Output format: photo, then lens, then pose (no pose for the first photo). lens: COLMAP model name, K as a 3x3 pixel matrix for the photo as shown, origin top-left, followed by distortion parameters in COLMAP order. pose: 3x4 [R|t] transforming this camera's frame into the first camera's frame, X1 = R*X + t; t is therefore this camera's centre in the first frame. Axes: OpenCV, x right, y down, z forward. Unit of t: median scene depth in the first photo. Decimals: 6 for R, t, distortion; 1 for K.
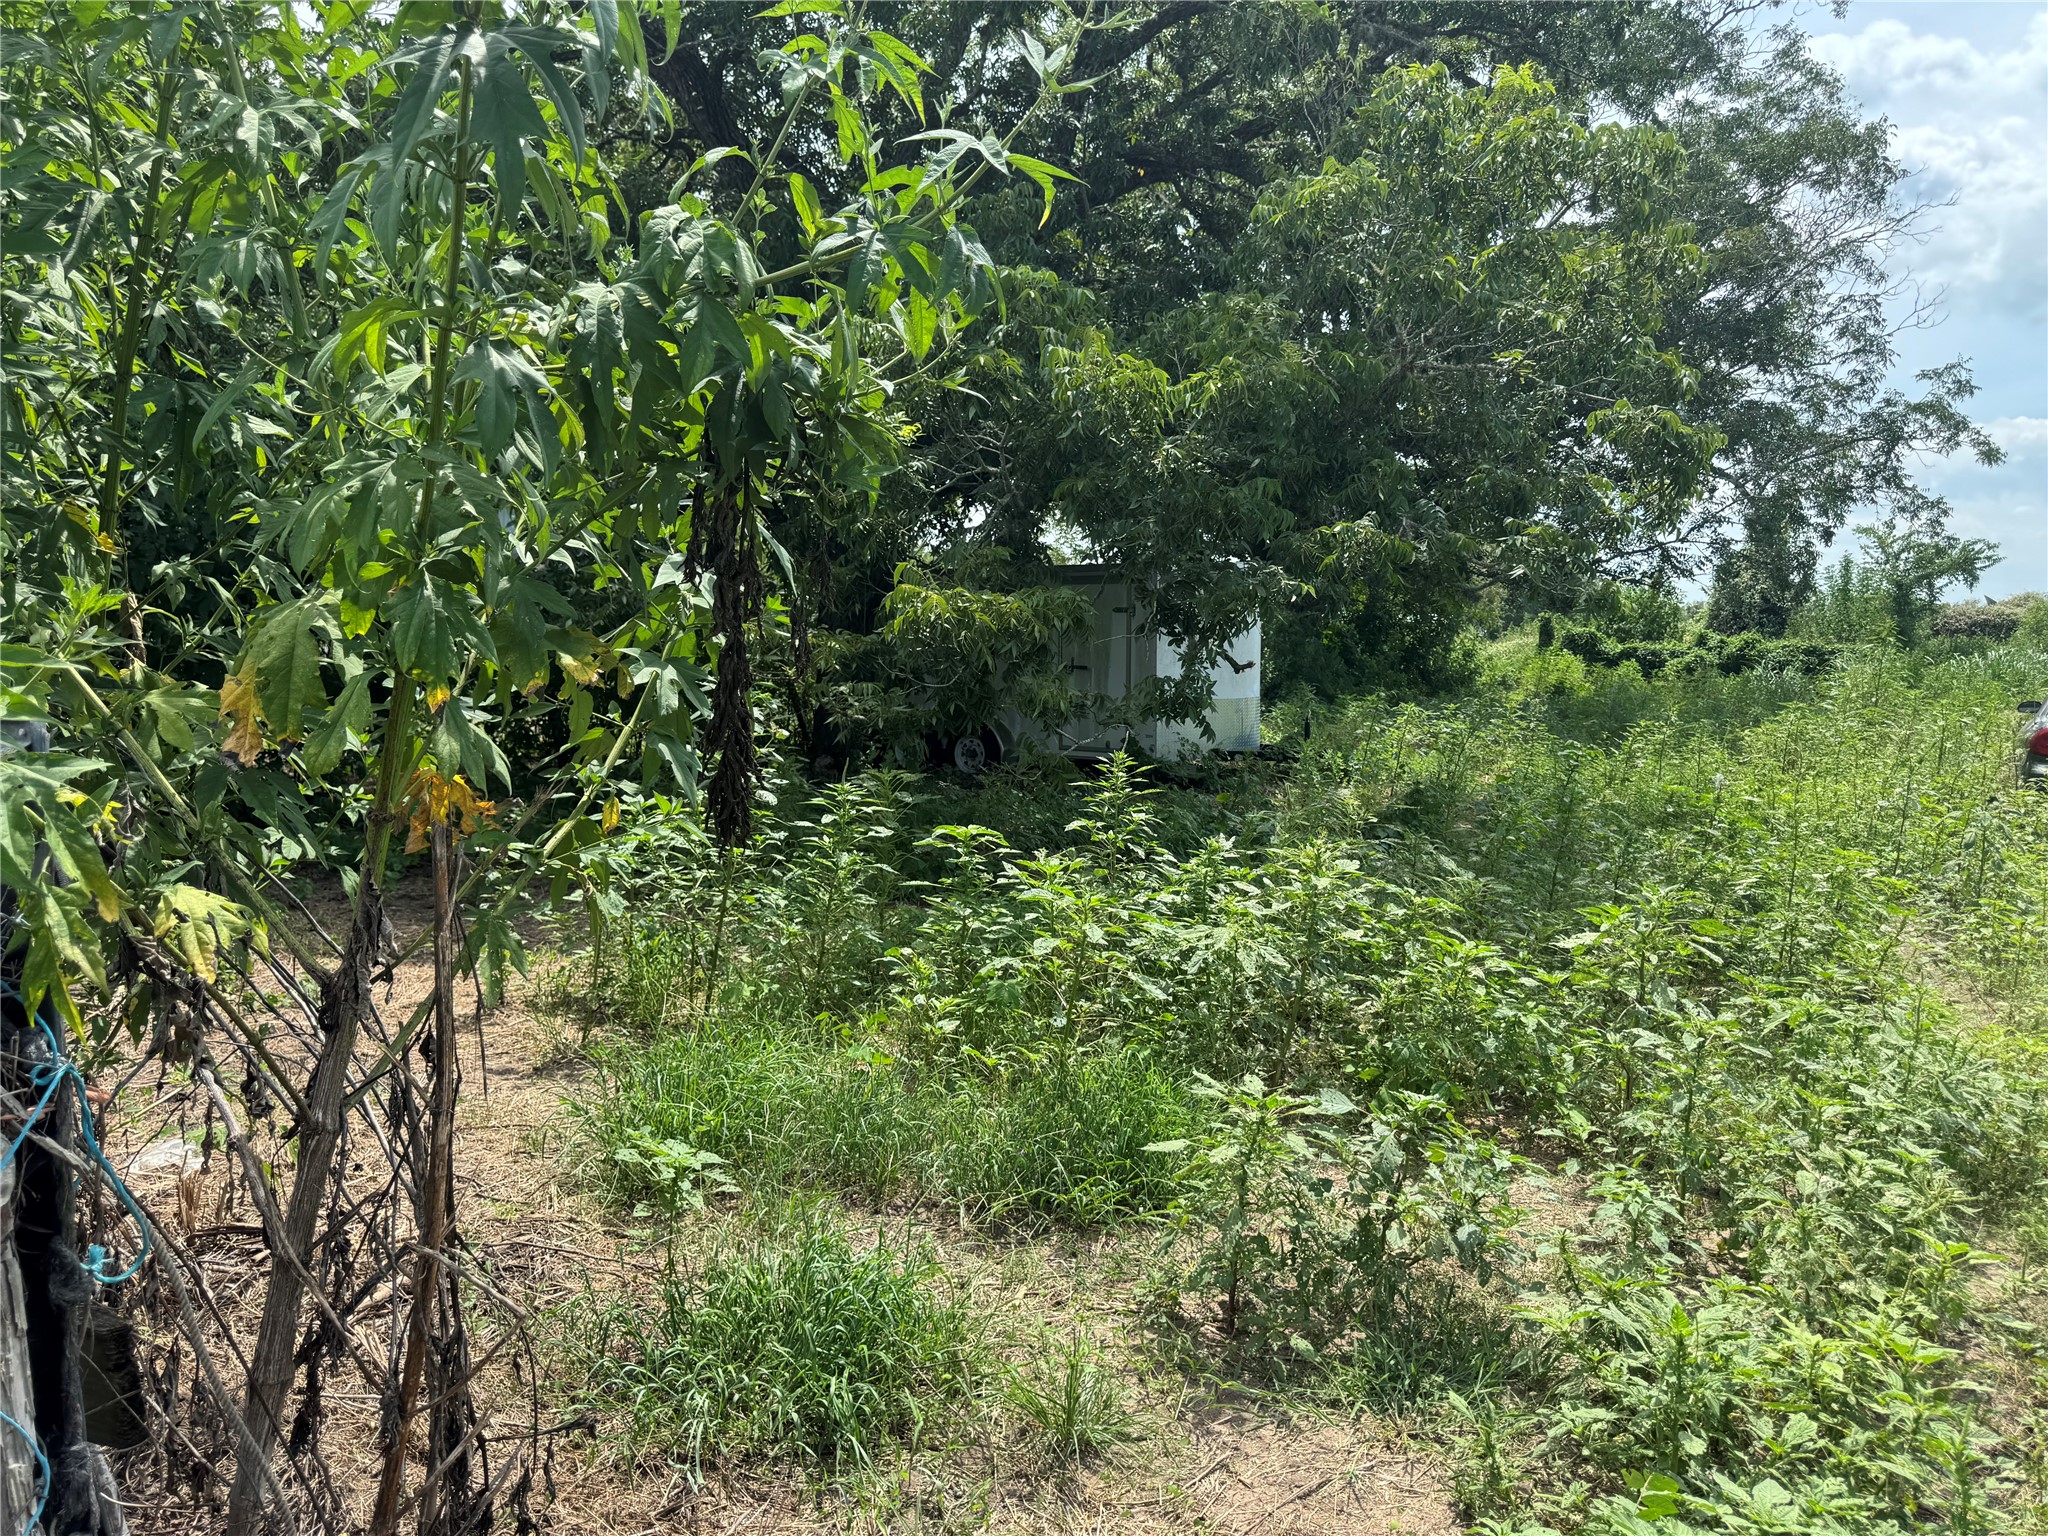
lens RADIAL K [[1443.1, 0, 1020.7], [0, 1443.1, 772.7], [0, 0, 1]] dist [0.065499, -0.080567]
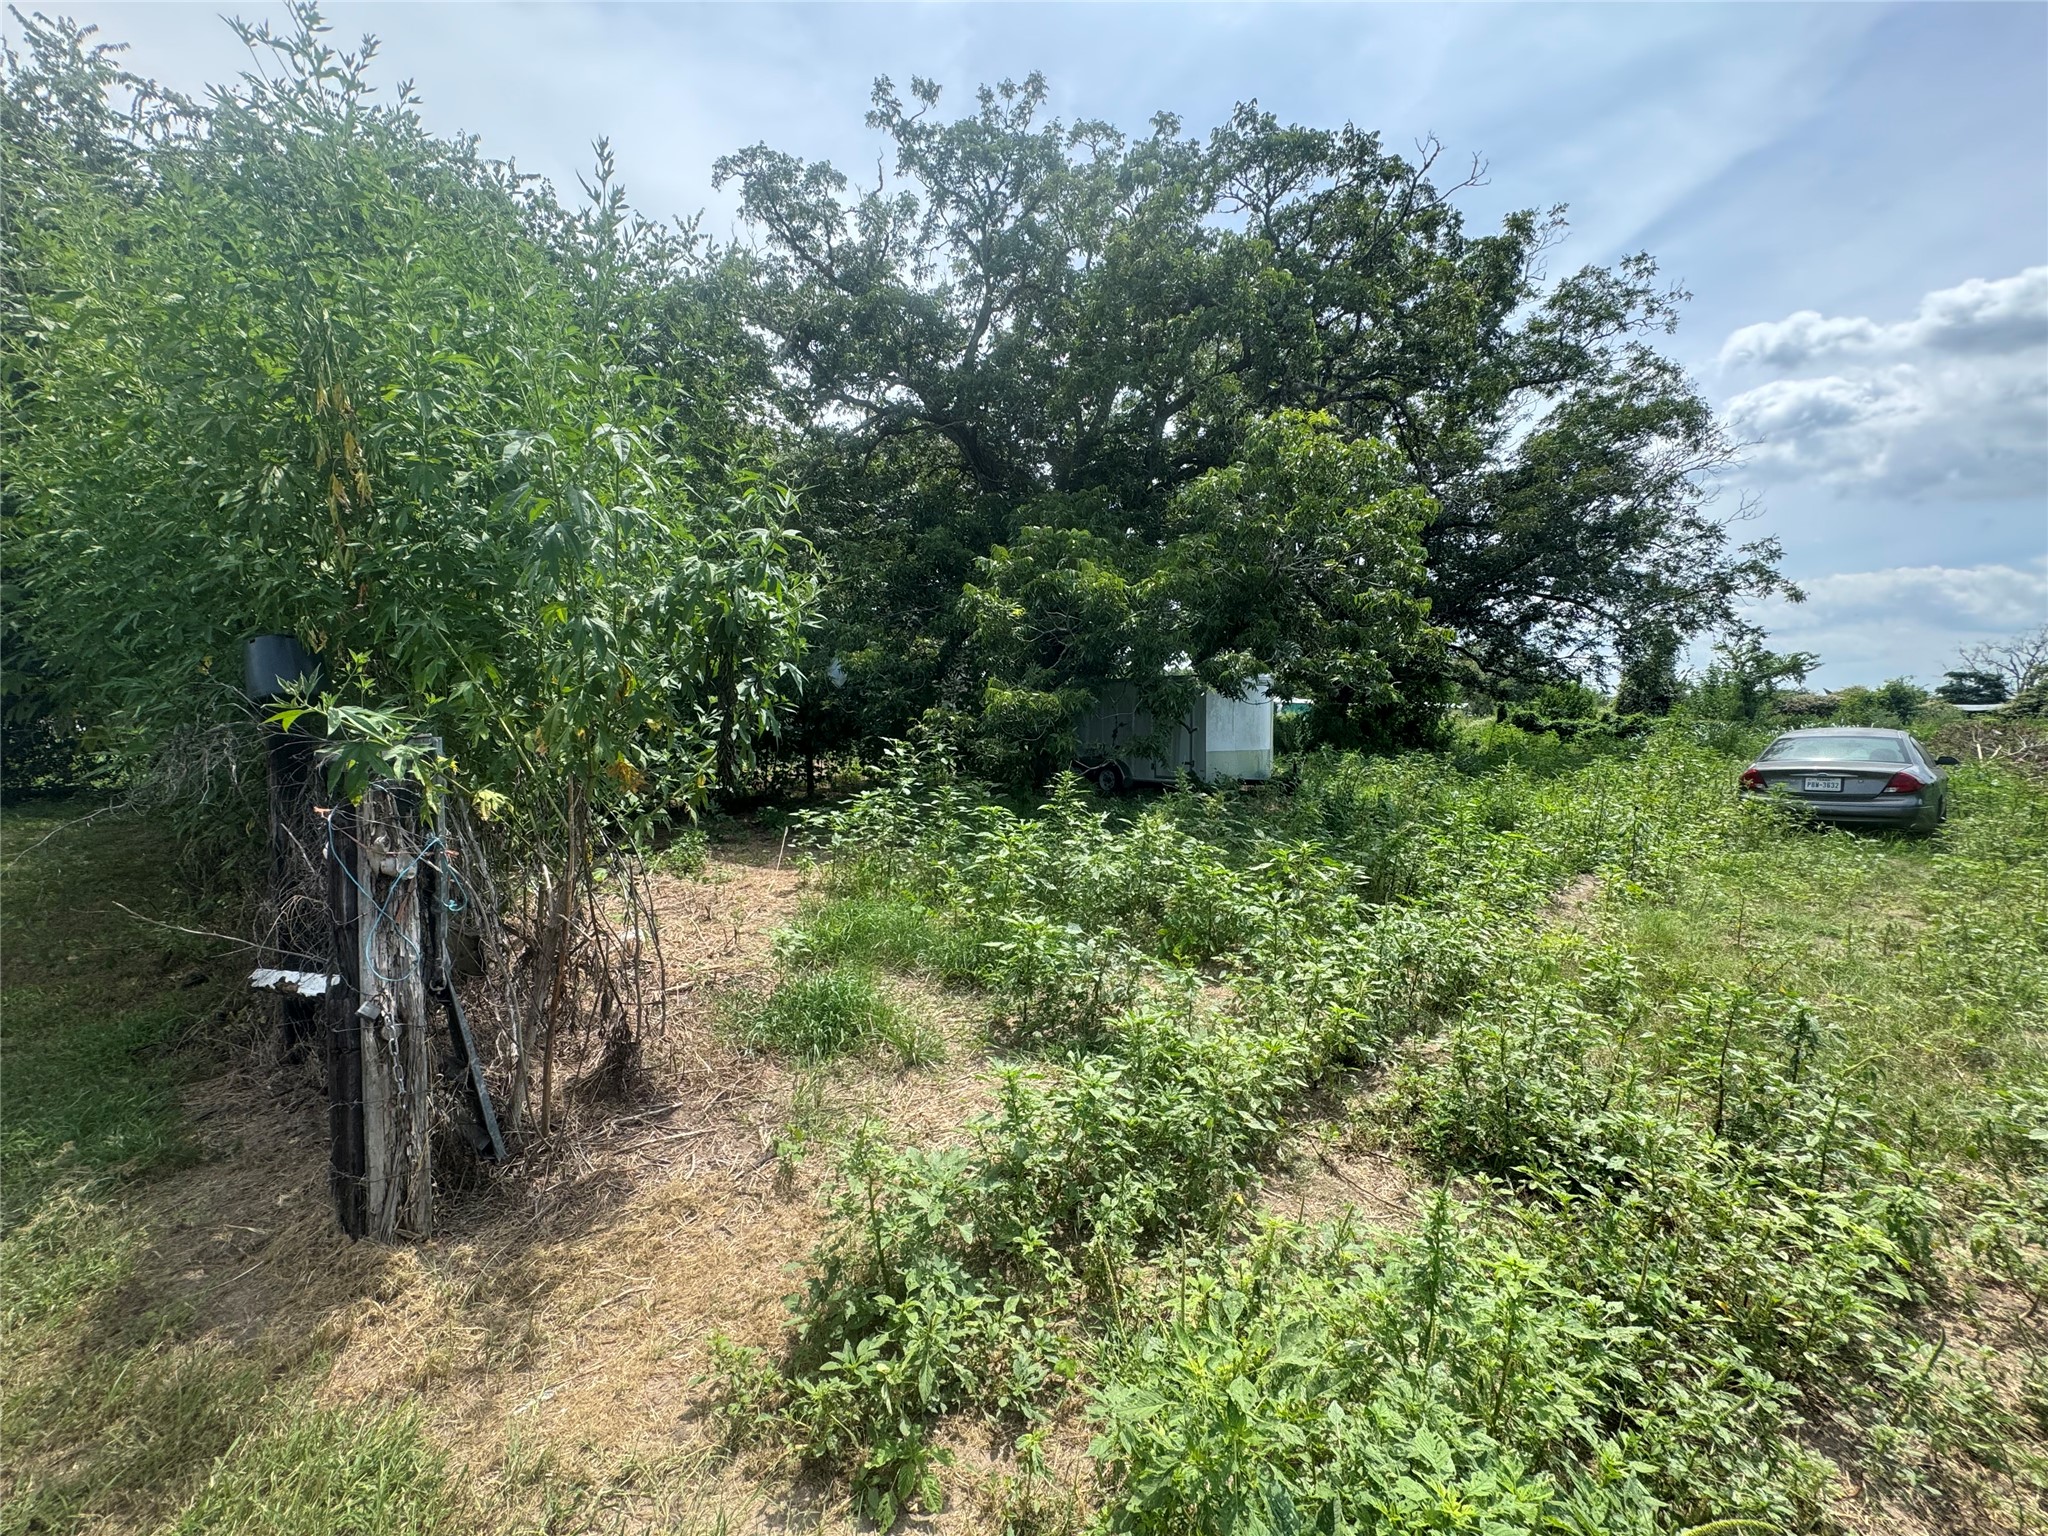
lens RADIAL K [[815.5, 0, 1028.6], [0, 815.5, 766.7], [0, 0, 1]] dist [-0.003247, 0.000862]
pose [[0.956734, 0.014206, -0.290618, 0.135682], [-0.024701, 0.999167, -0.032475, 0.008315], [0.289914, 0.038249, 0.956288, -0.043552]]
